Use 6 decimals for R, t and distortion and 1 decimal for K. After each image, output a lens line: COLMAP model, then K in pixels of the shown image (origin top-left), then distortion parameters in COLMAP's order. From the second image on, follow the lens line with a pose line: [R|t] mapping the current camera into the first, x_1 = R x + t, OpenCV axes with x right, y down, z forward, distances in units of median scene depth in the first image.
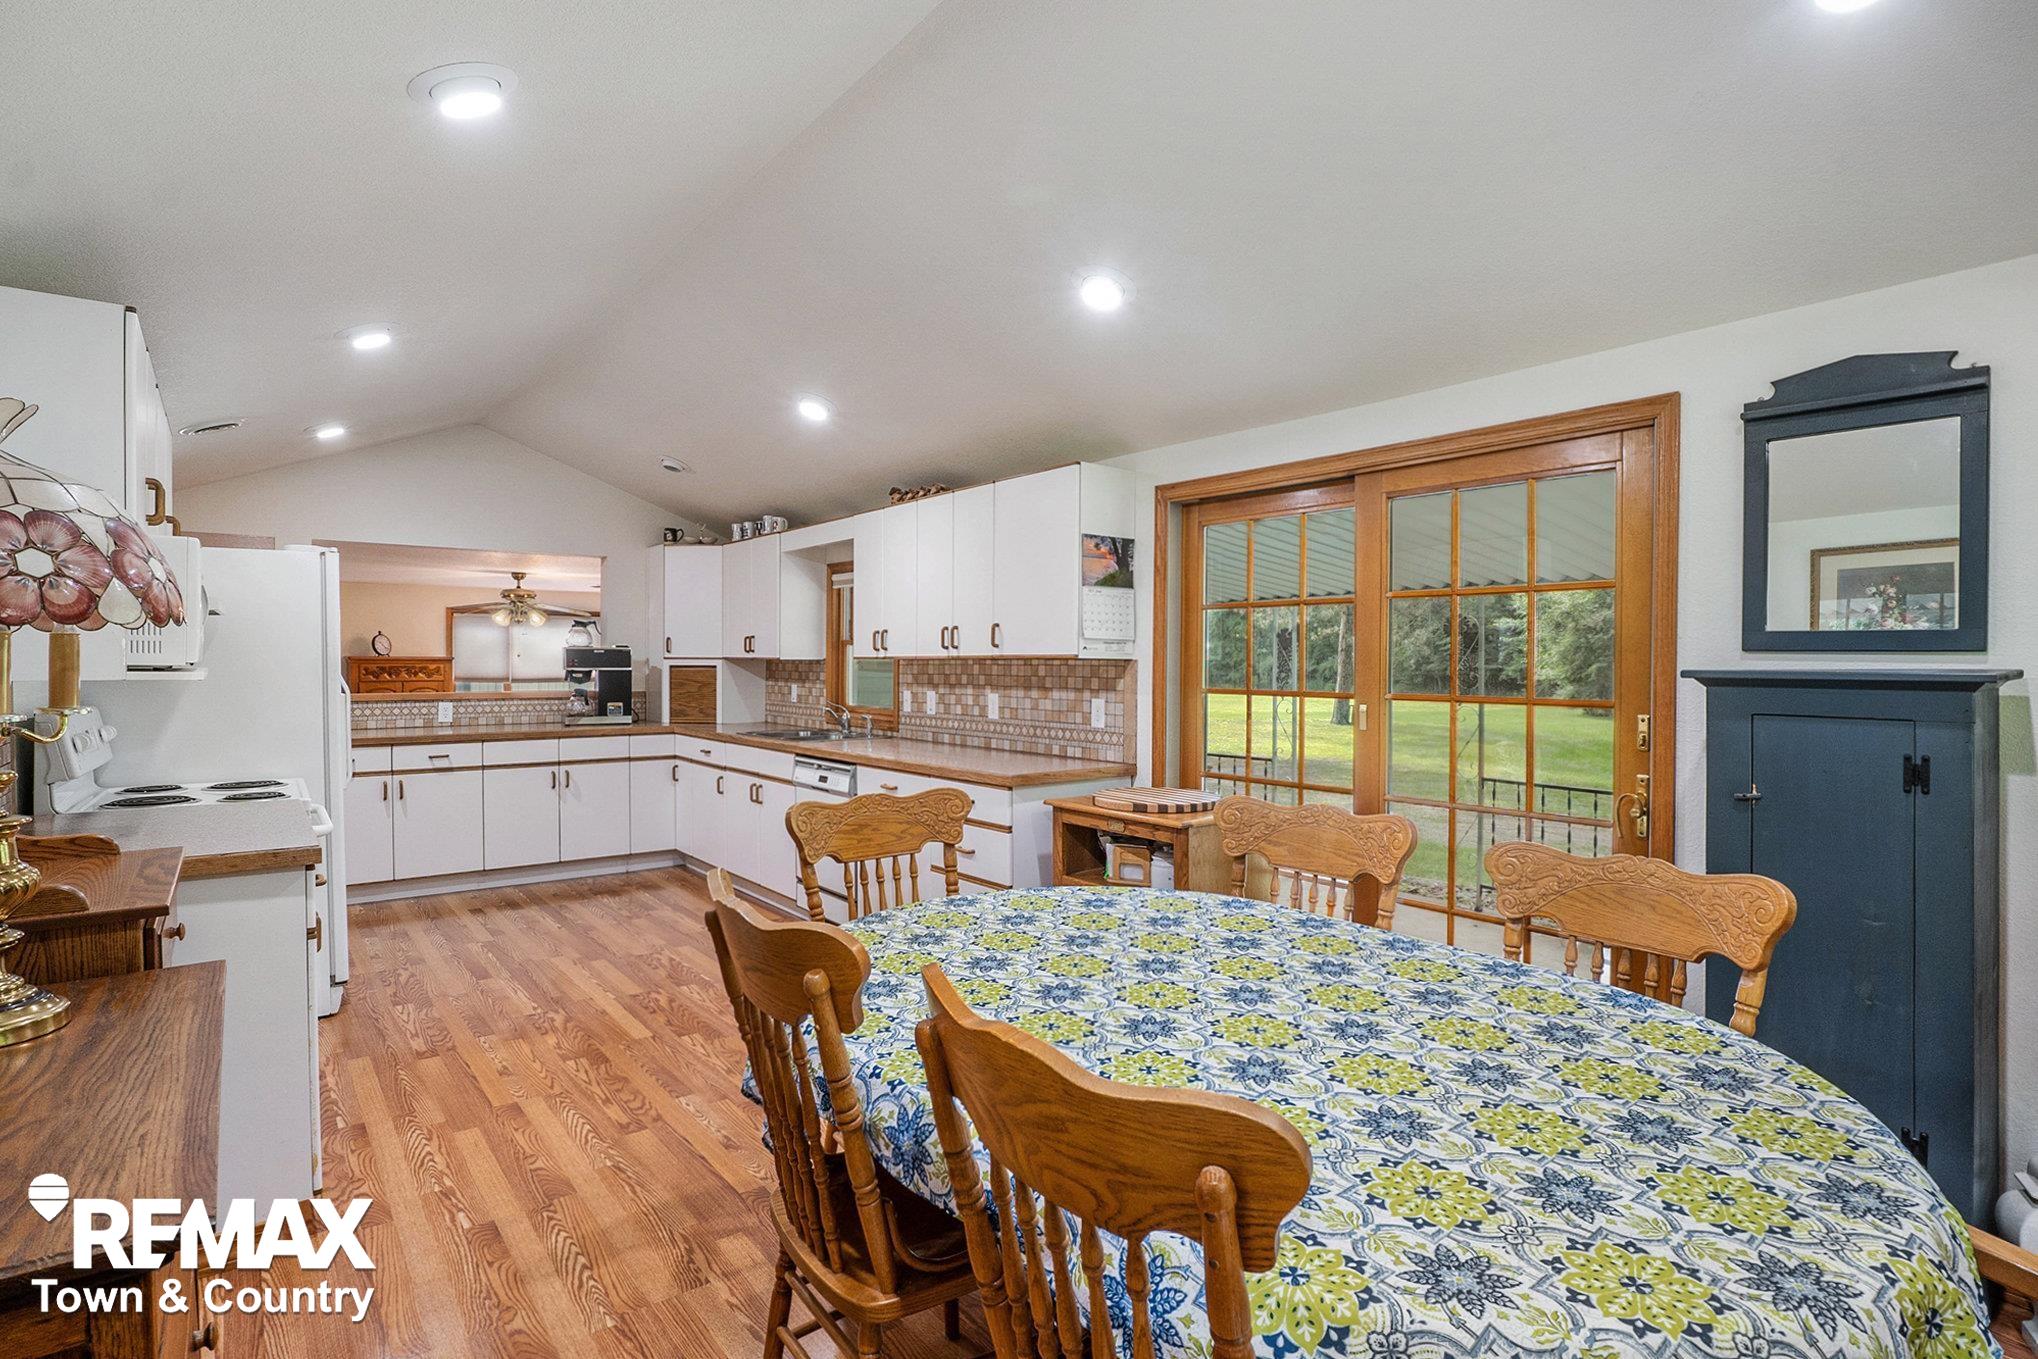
lens RADIAL K [[1050.0, 0, 1015.3], [0, 1050.0, 673.0], [0, 0, 1]] dist [-0.006232, -0.000431]
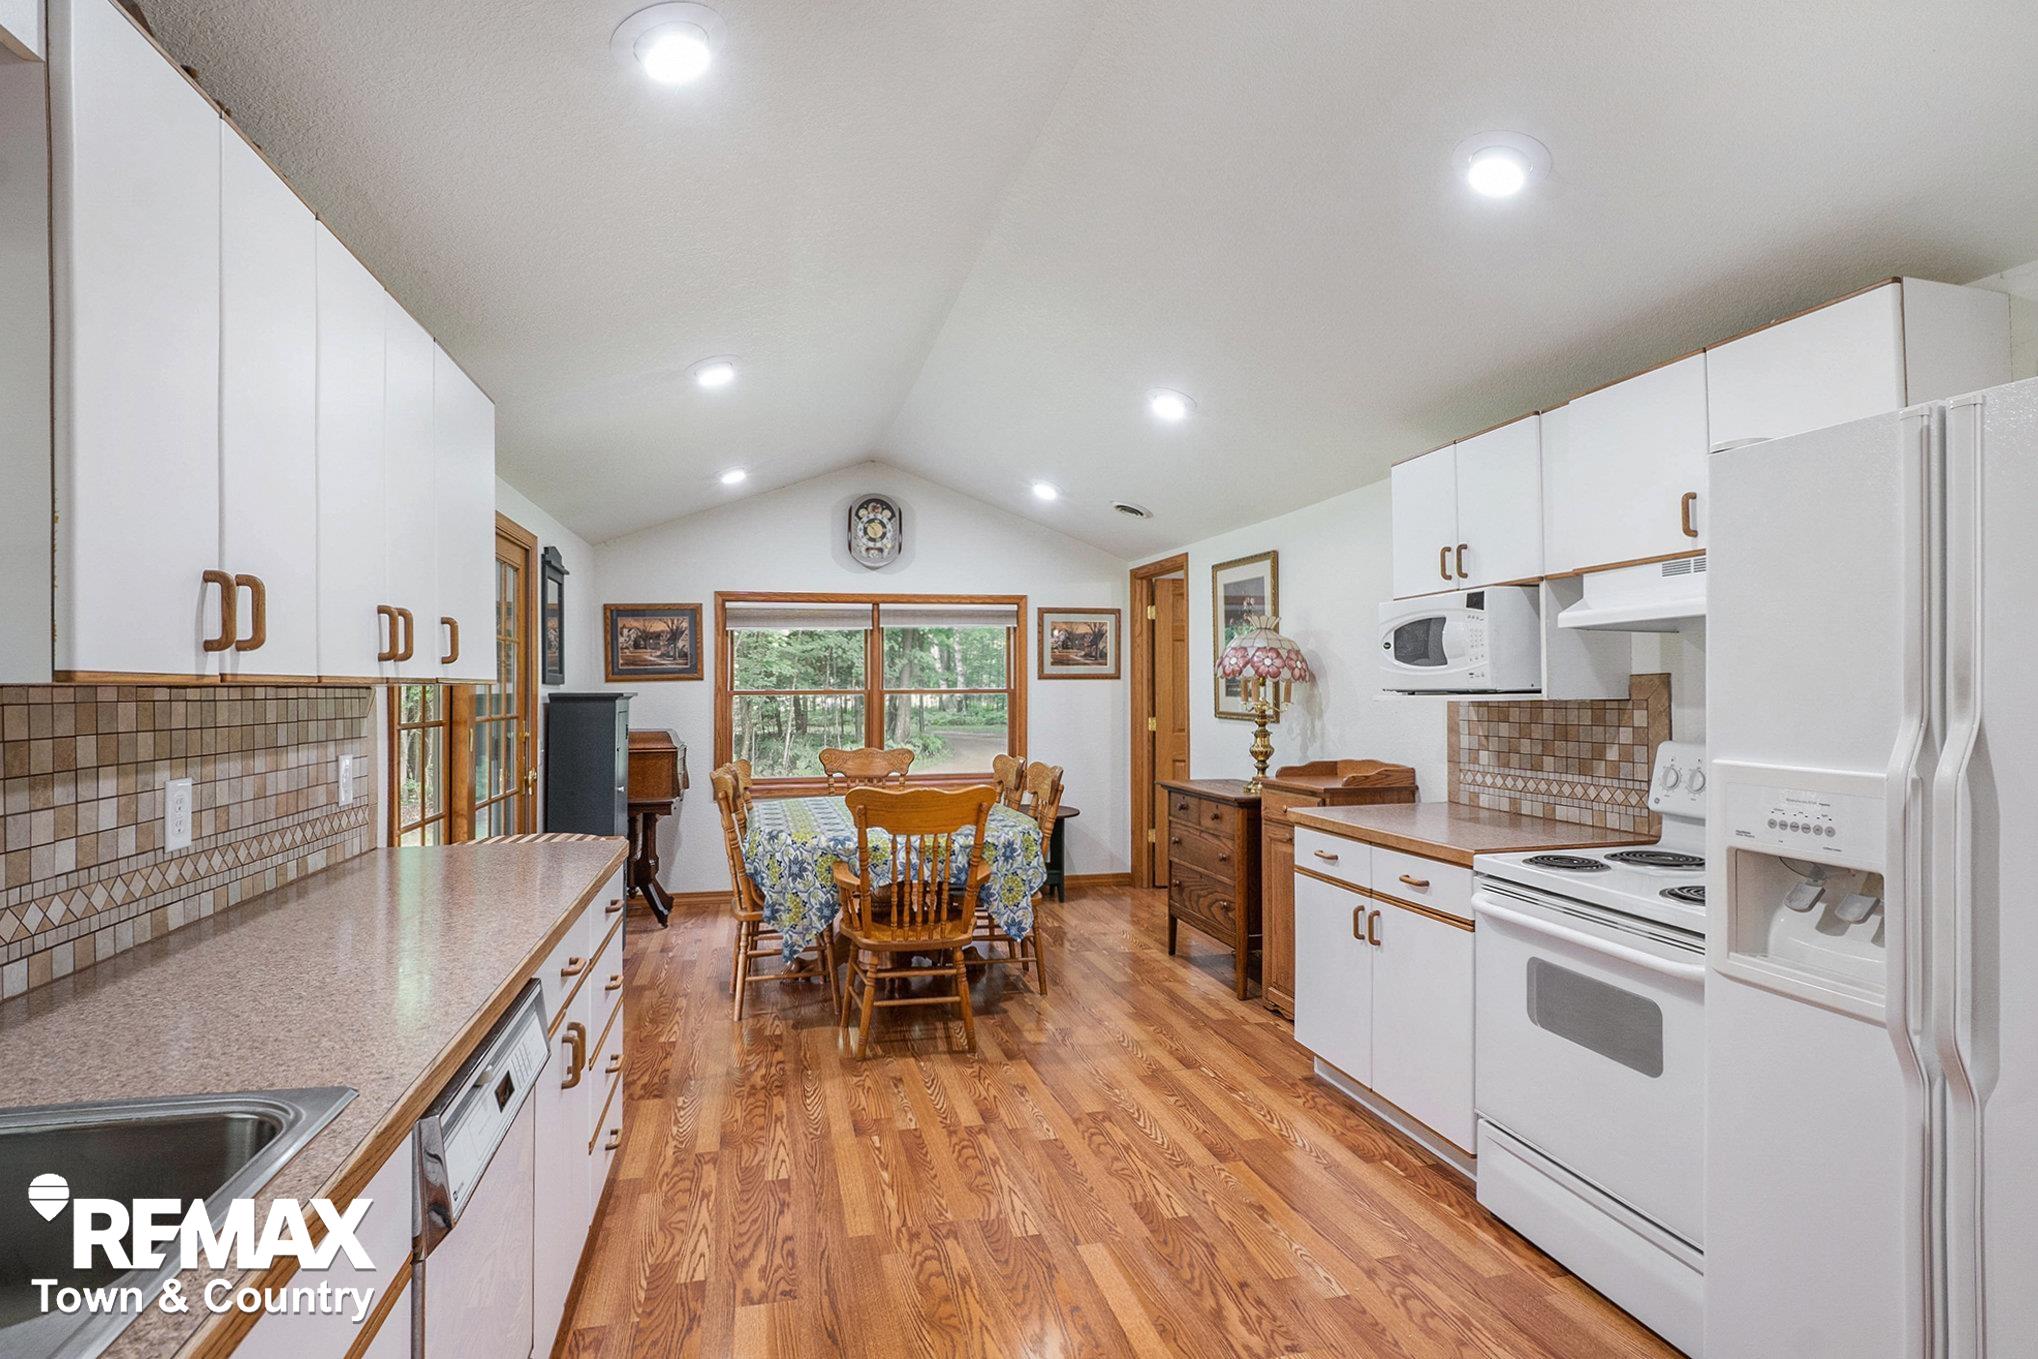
lens RADIAL K [[1050.0, 0, 1016.9], [0, 1050.0, 682.0], [0, 0, 1]] dist [-0.006232, -0.000431]
pose [[-0.918773, 0.011097, 0.394629, -0.454509], [0.015200, 0.999858, 0.007271, -0.013162], [-0.394492, 0.012679, -0.918812, 1.277969]]
